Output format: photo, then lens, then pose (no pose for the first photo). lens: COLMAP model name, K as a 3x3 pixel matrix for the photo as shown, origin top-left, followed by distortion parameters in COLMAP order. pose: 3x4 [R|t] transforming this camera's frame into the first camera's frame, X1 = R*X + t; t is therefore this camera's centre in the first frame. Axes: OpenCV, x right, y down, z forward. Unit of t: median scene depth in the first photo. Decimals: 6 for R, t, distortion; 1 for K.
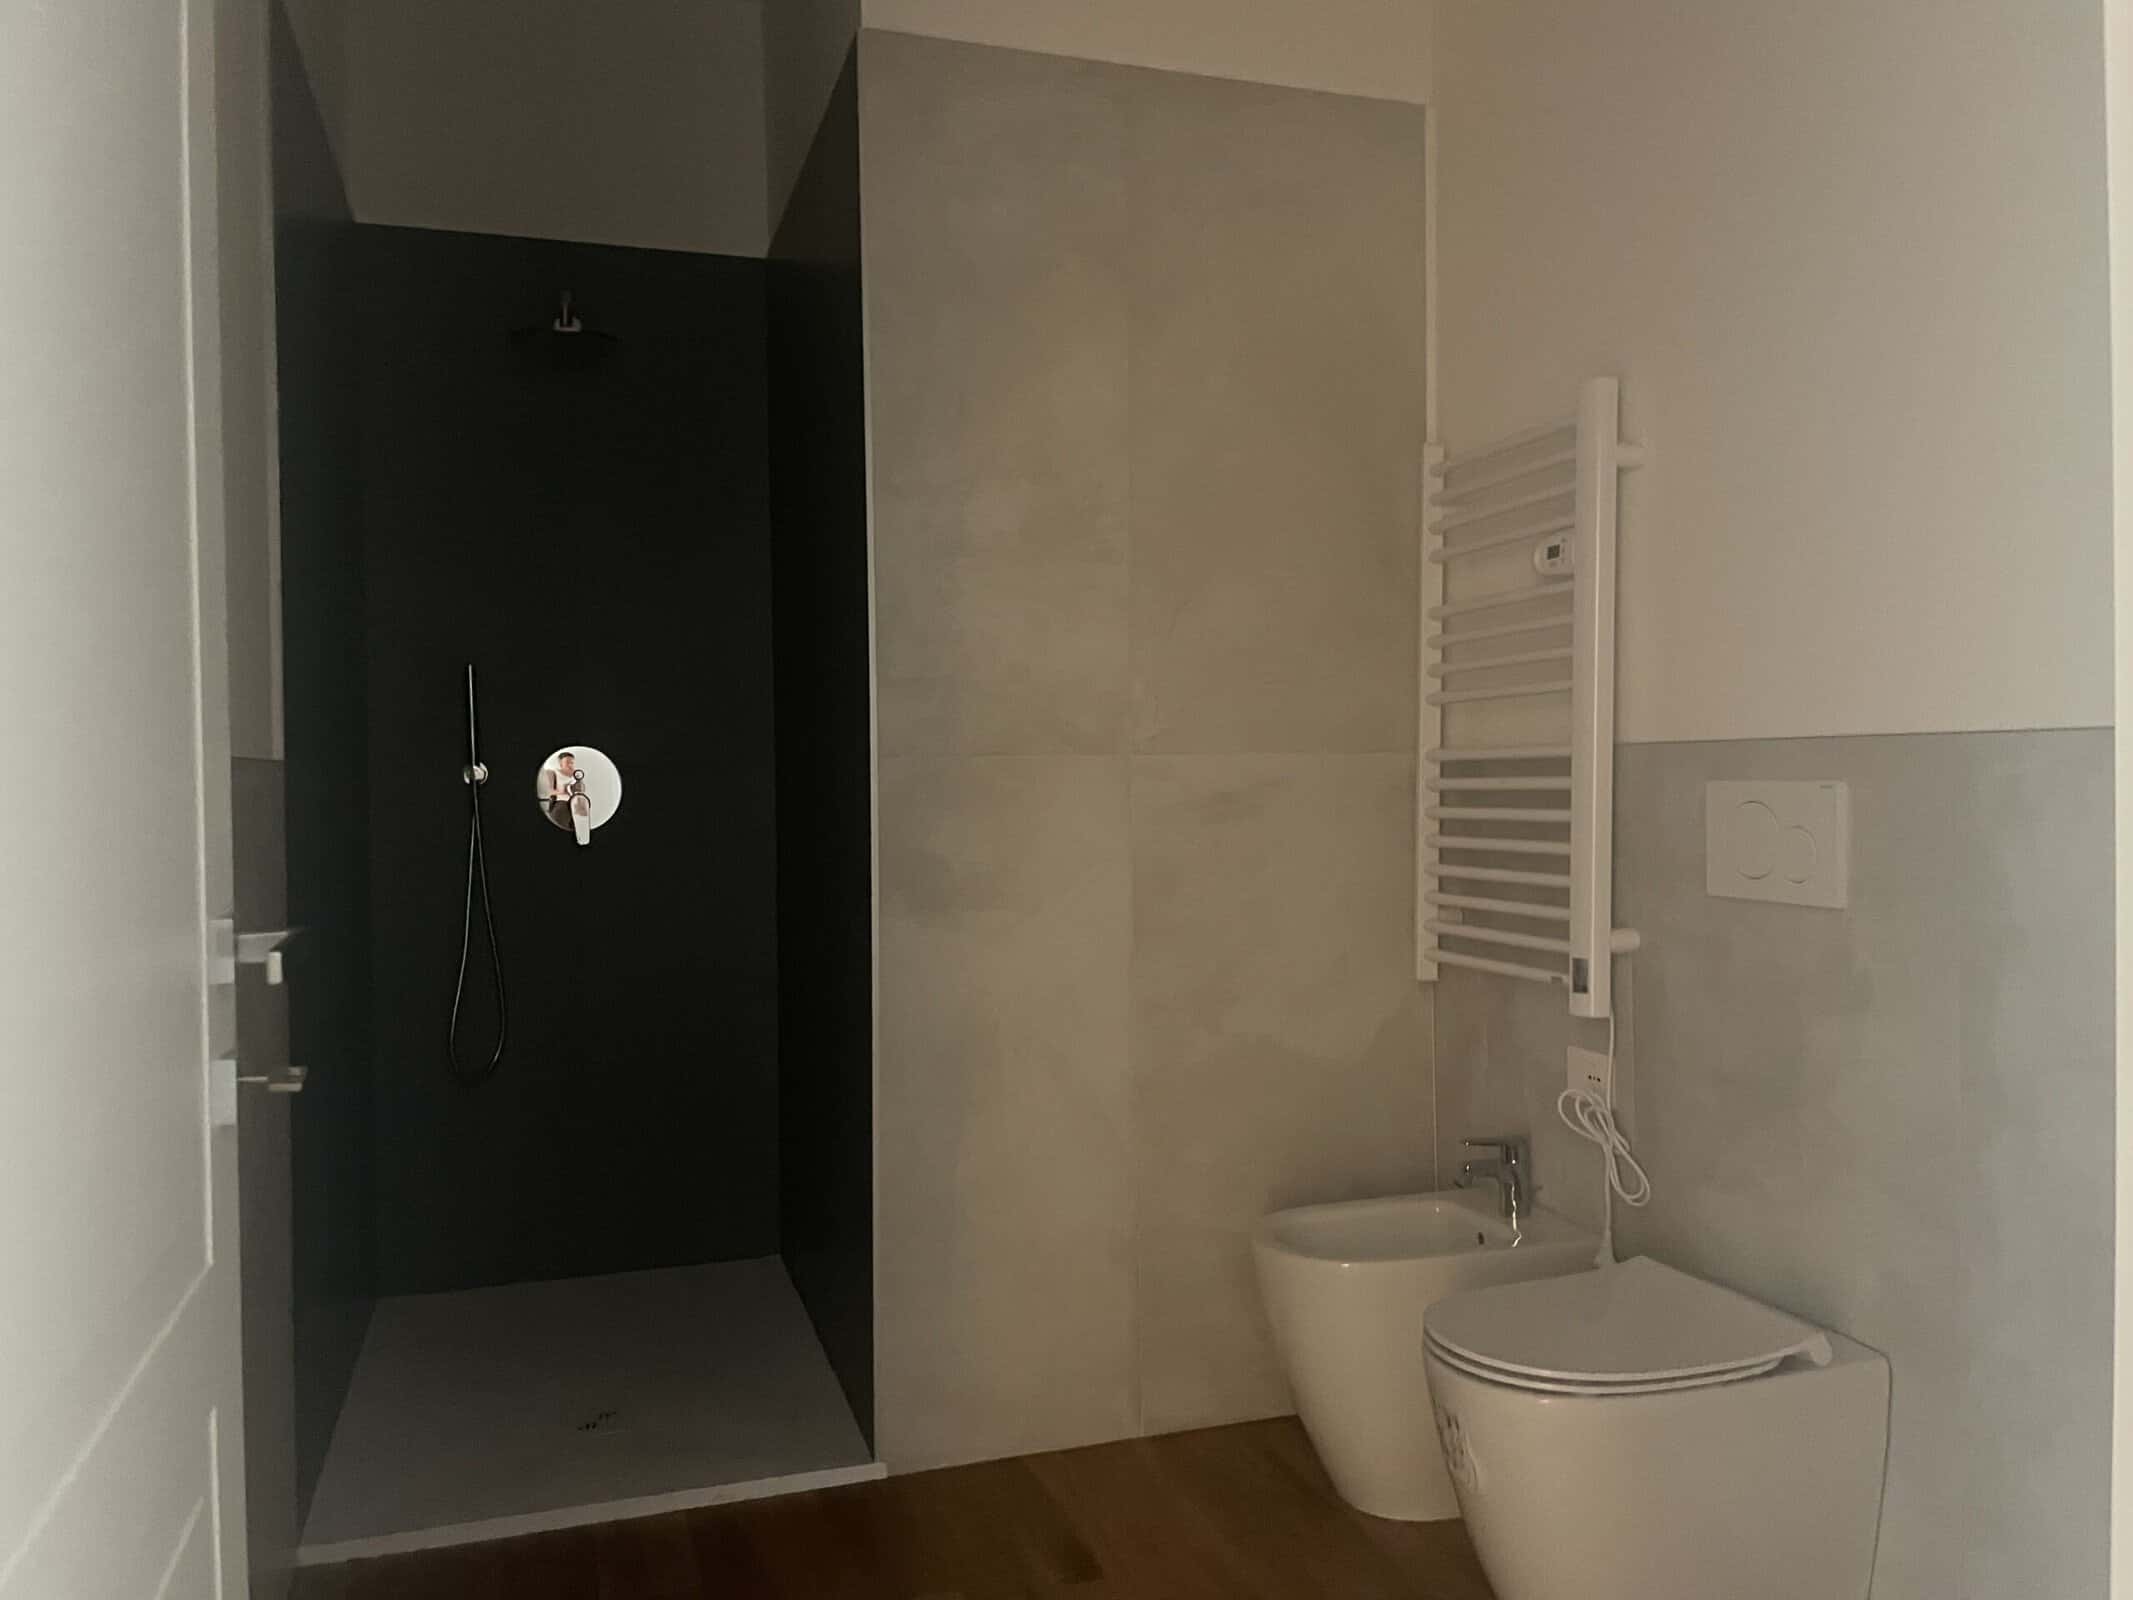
lens RADIAL K [[1618.1, 0, 1076.9], [0, 1618.1, 780.1], [0, 0, 1]] dist [0.089500, -0.127584]
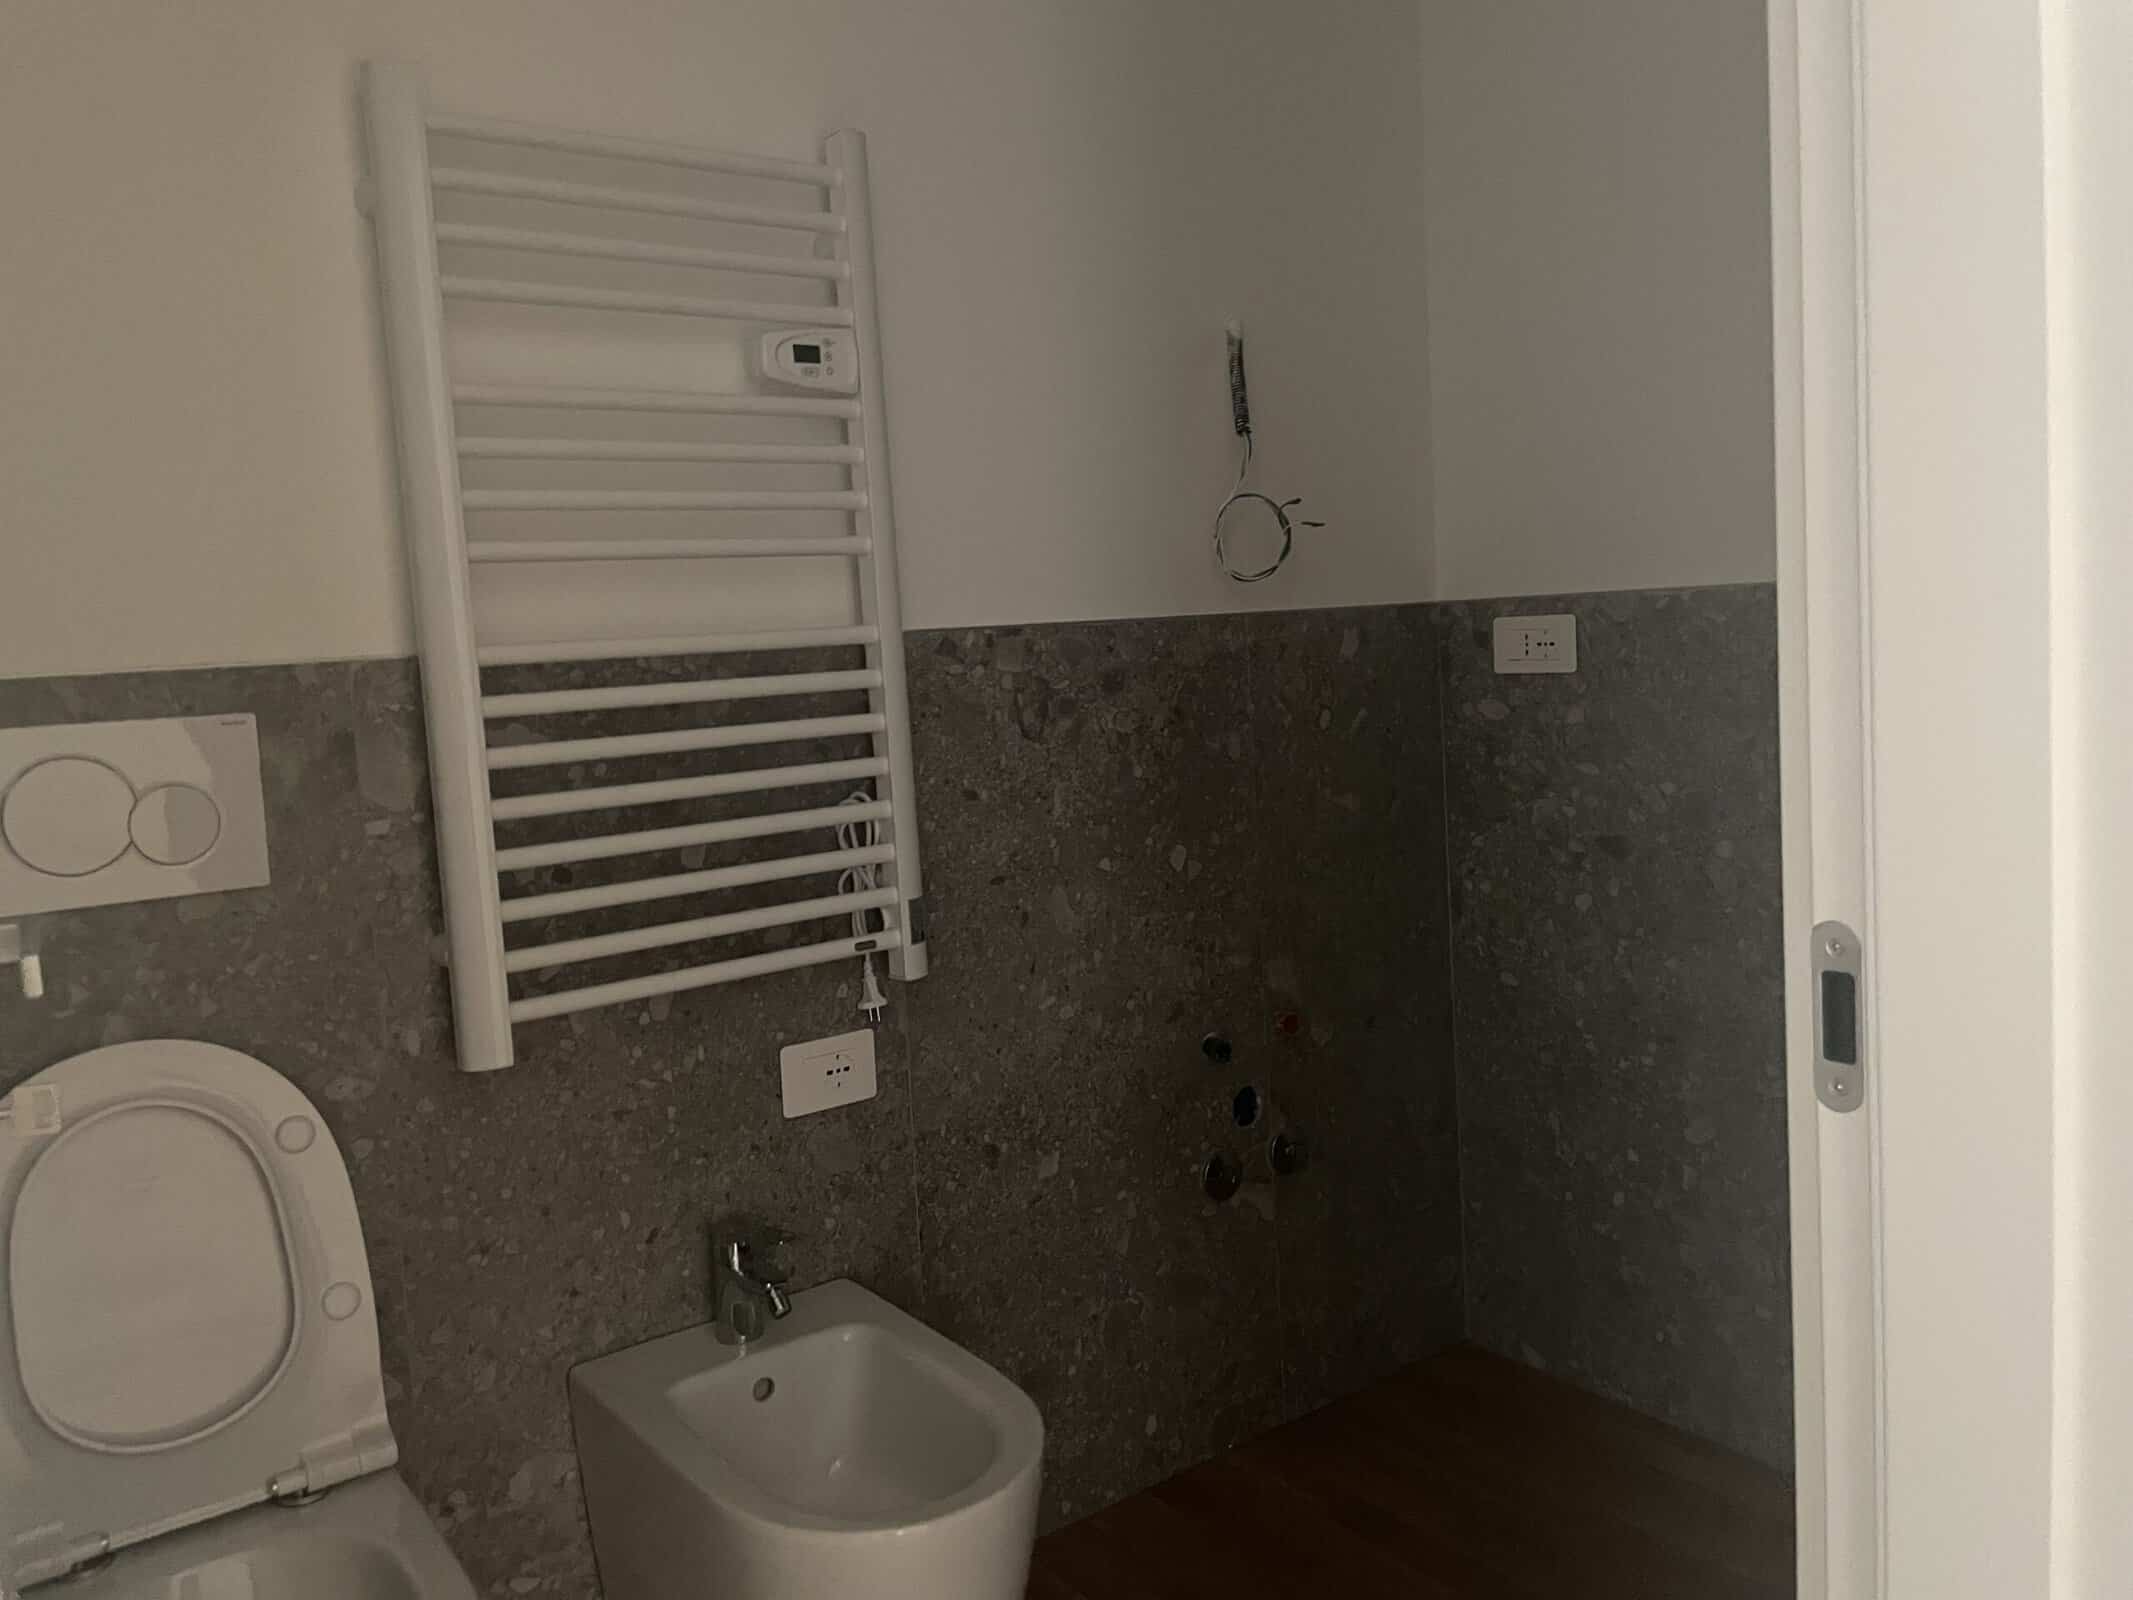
lens RADIAL K [[1618.1, 0, 1076.9], [0, 1618.1, 780.1], [0, 0, 1]] dist [0.089500, -0.127584]
pose [[-0.352877, -0.052514, 0.934195, -0.415470], [0.064918, 0.994644, 0.080434, -0.005461], [-0.933415, 0.089030, -0.347578, 1.144709]]
